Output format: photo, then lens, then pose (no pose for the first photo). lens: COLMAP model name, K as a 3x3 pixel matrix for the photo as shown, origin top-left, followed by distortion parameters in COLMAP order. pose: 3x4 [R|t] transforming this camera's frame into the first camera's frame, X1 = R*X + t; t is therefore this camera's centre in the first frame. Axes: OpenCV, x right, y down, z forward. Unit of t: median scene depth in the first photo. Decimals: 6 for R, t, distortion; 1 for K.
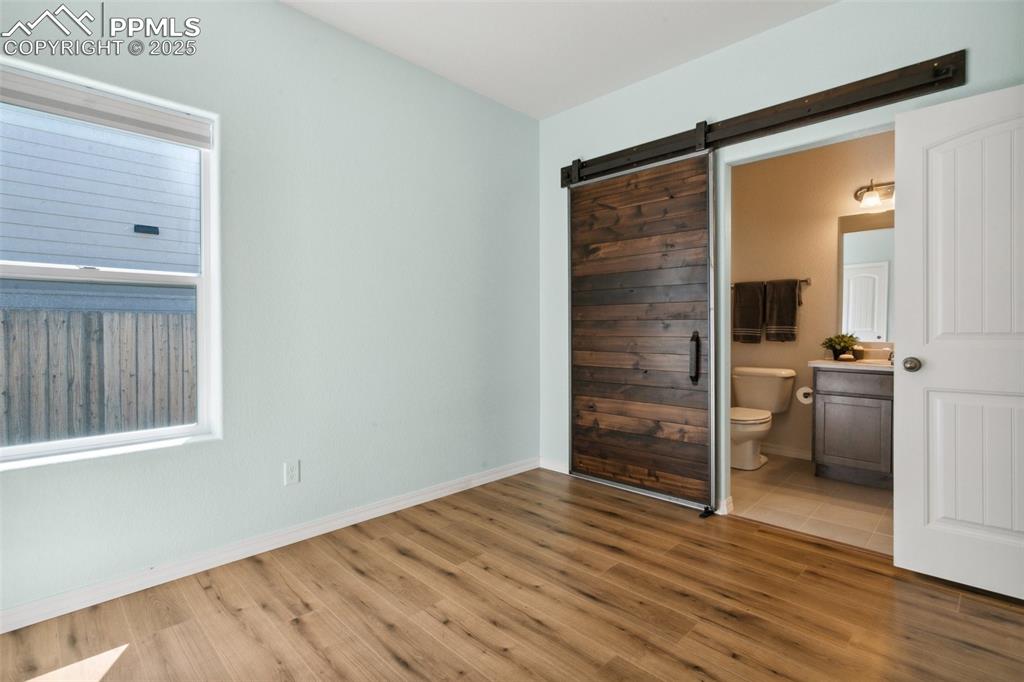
lens RADIAL K [[487.3, 0, 507.8], [0, 487.3, 326.4], [0, 0, 1]] dist [-0.001123, 0.001468]
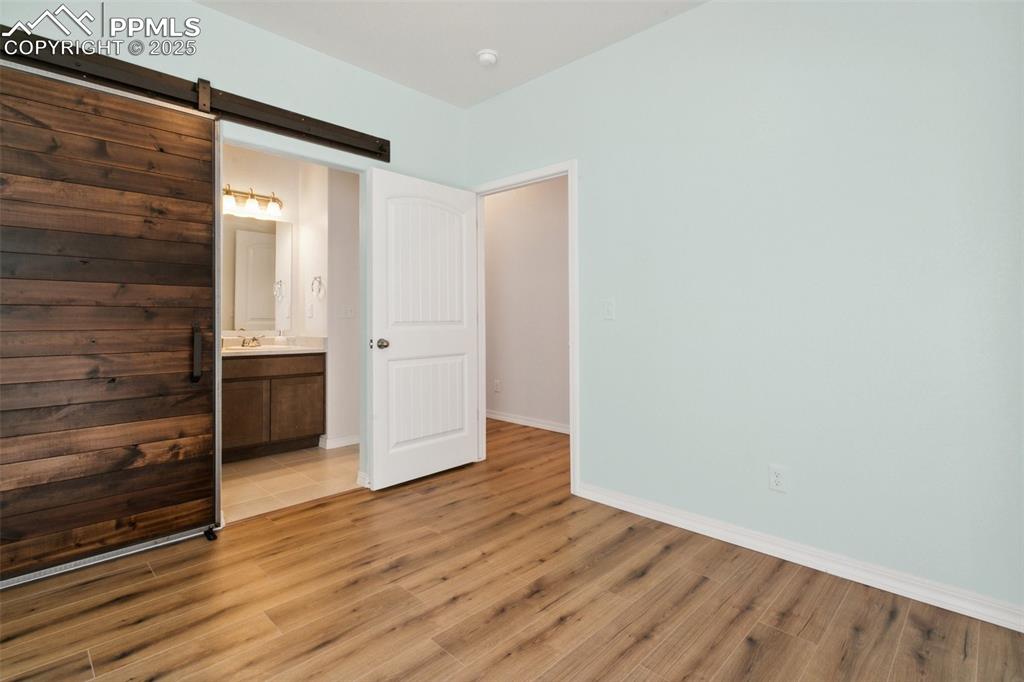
lens RADIAL K [[487.3, 0, 510.5], [0, 487.3, 296.7], [0, 0, 1]] dist [-0.001123, 0.001468]
pose [[-0.002927, 0.045310, 0.998969, -0.472758], [-0.003740, 0.998965, -0.045321, 0.002958], [-0.999989, -0.003869, -0.002754, 0.479261]]
